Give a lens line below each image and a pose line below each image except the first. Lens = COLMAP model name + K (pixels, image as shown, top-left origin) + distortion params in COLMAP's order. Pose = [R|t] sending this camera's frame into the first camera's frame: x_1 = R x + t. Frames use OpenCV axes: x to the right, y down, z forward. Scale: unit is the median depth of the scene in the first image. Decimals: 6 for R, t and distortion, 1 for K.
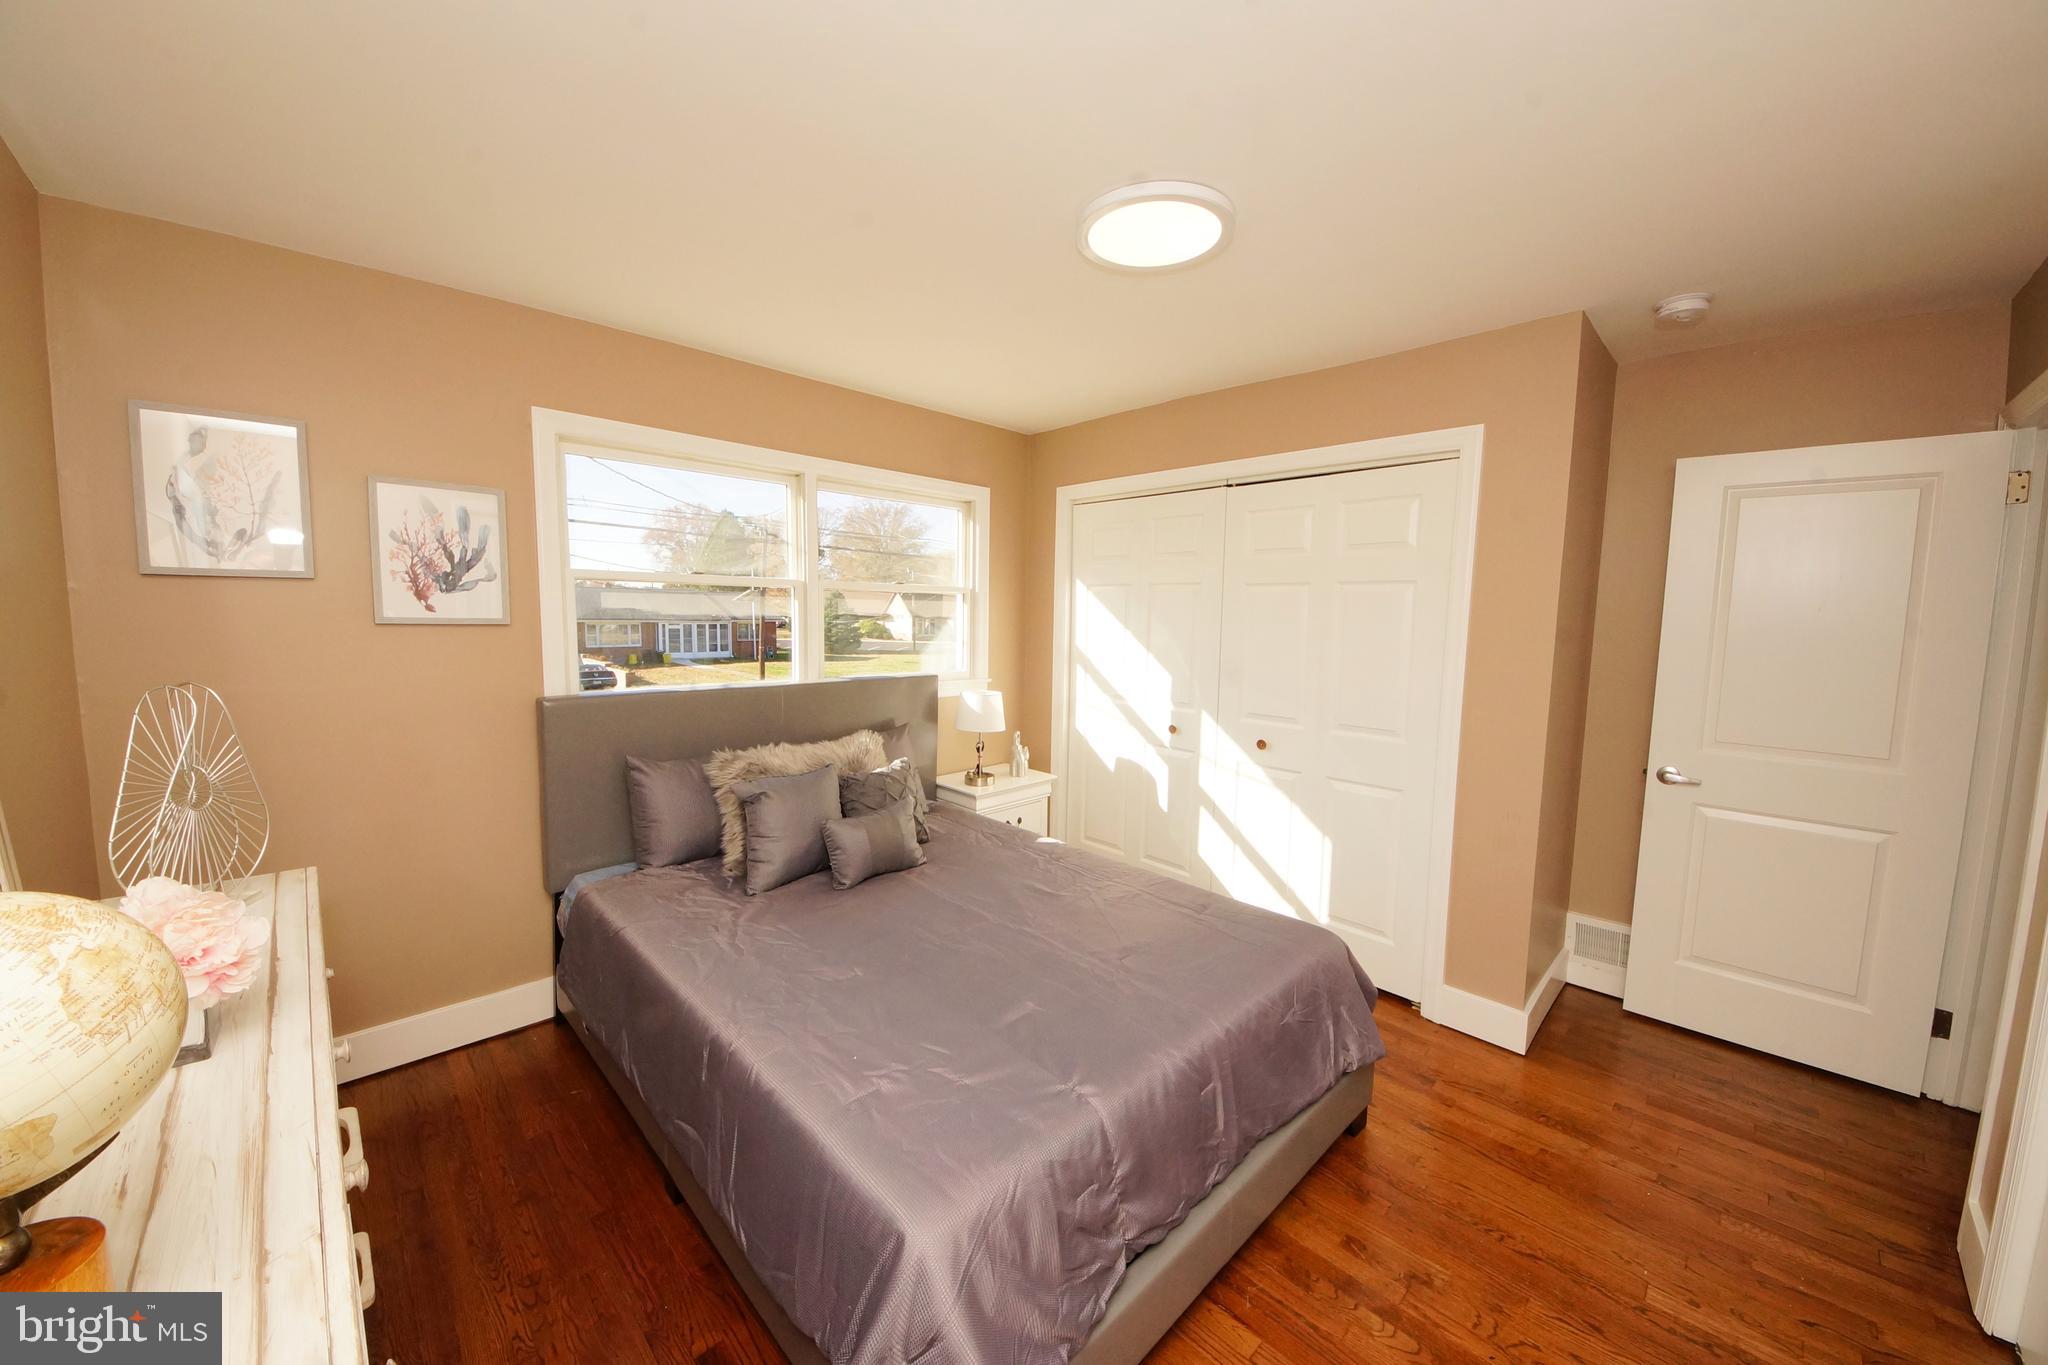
lens RADIAL K [[734.1, 0, 1033.9], [0, 734.1, 686.7], [0, 0, 1]] dist [0.000058, -0.006057]
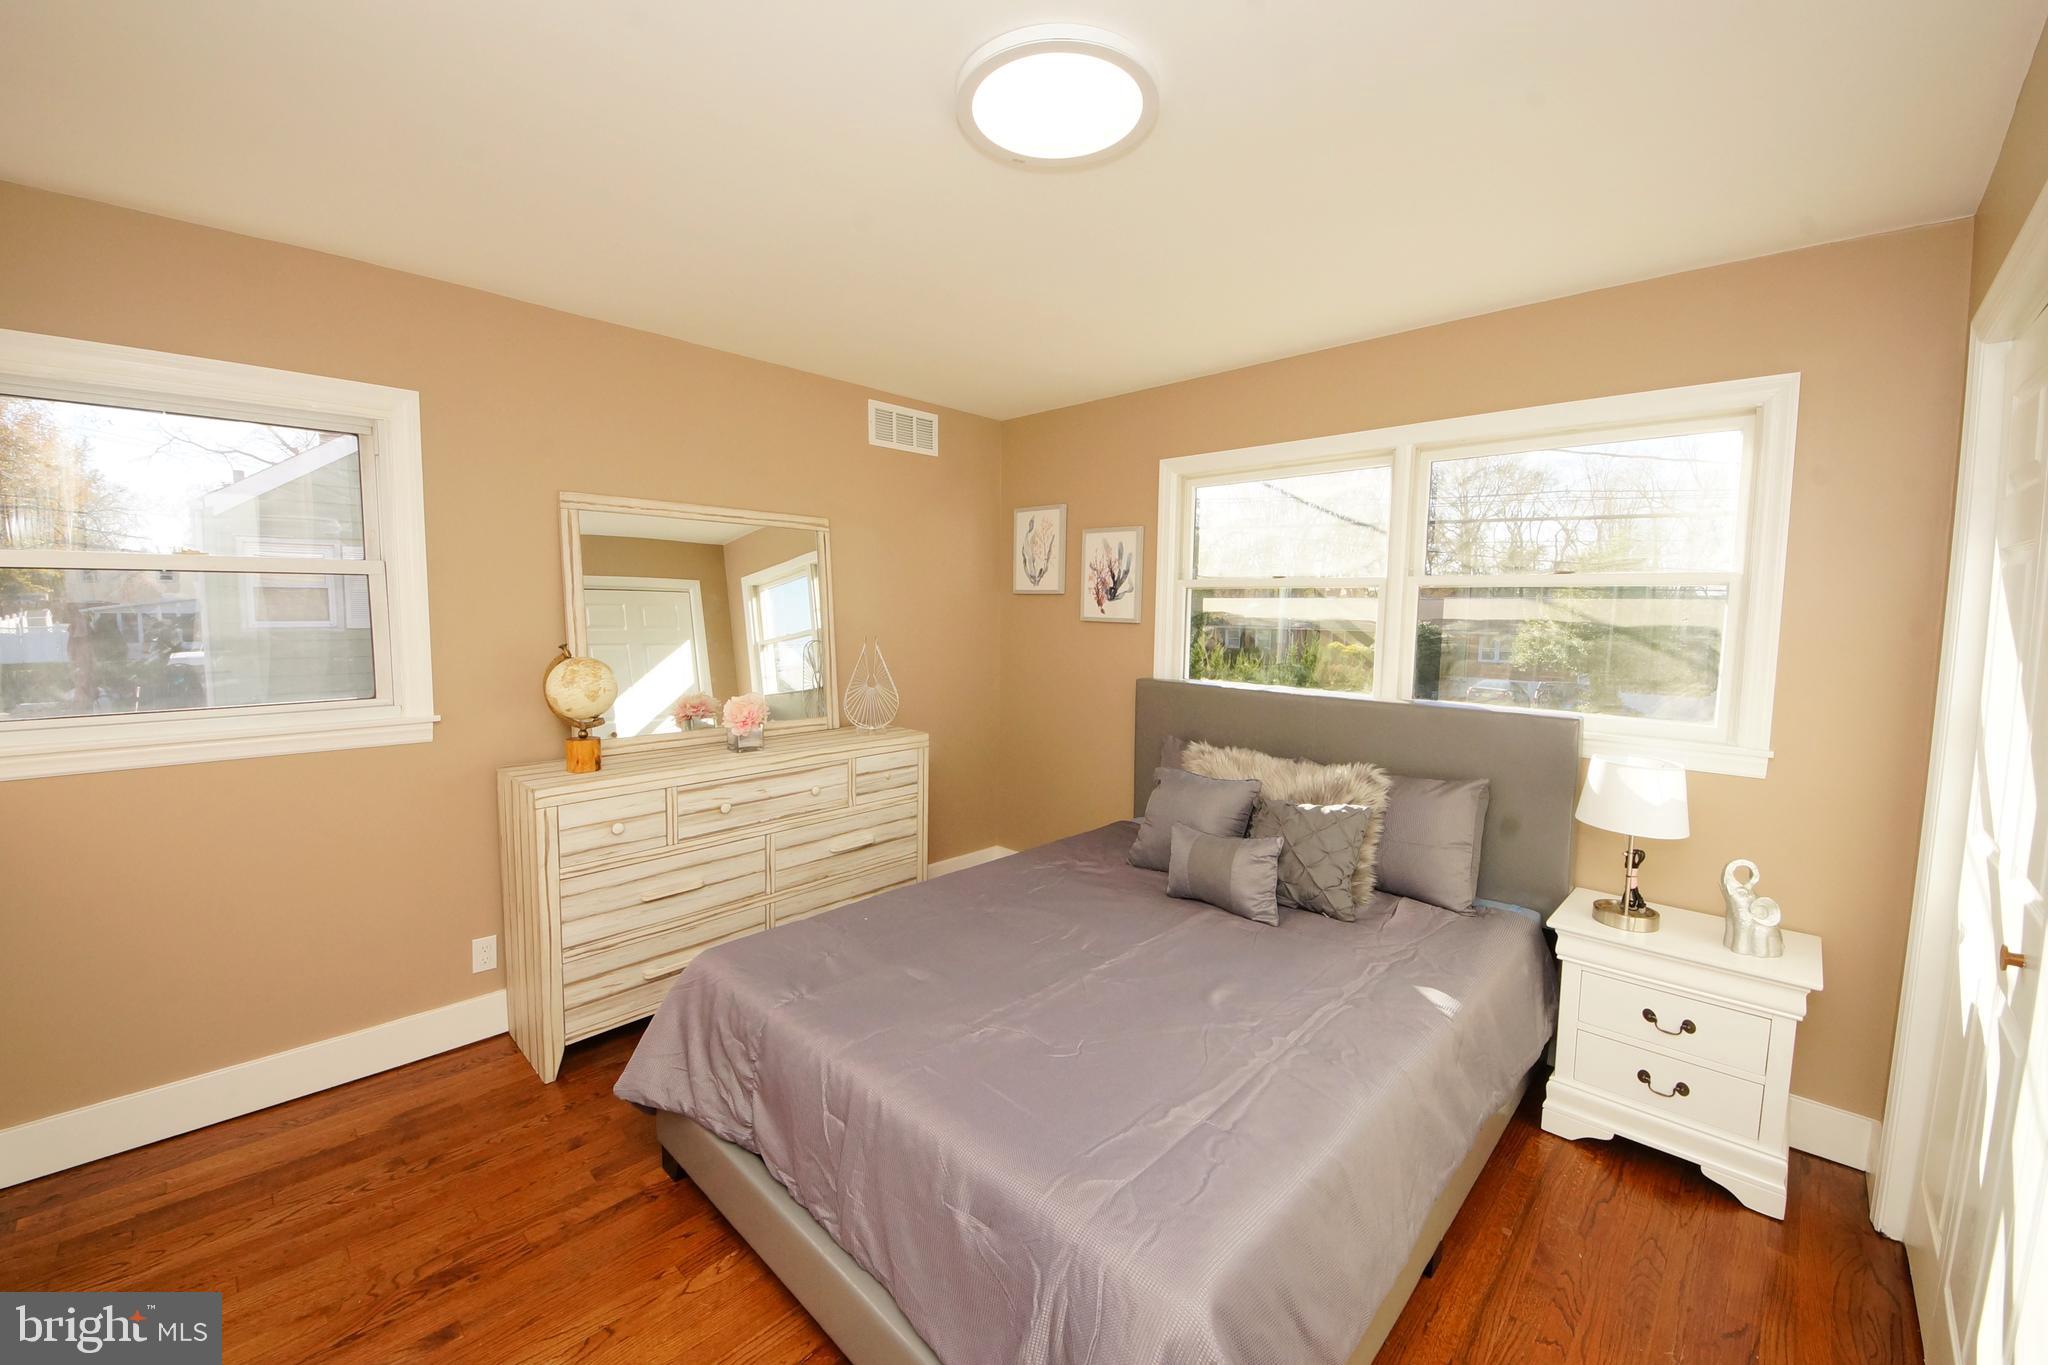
lens RADIAL K [[822.4, 0, 1024.0], [0, 822.4, 682.5], [0, 0, 1]] dist [0.051019, -0.027847]
pose [[0.002301, 0.078236, -0.996932, 0.884364], [-0.112757, 0.990597, 0.077478, -0.074042], [0.993620, 0.112233, 0.011101, 0.825337]]
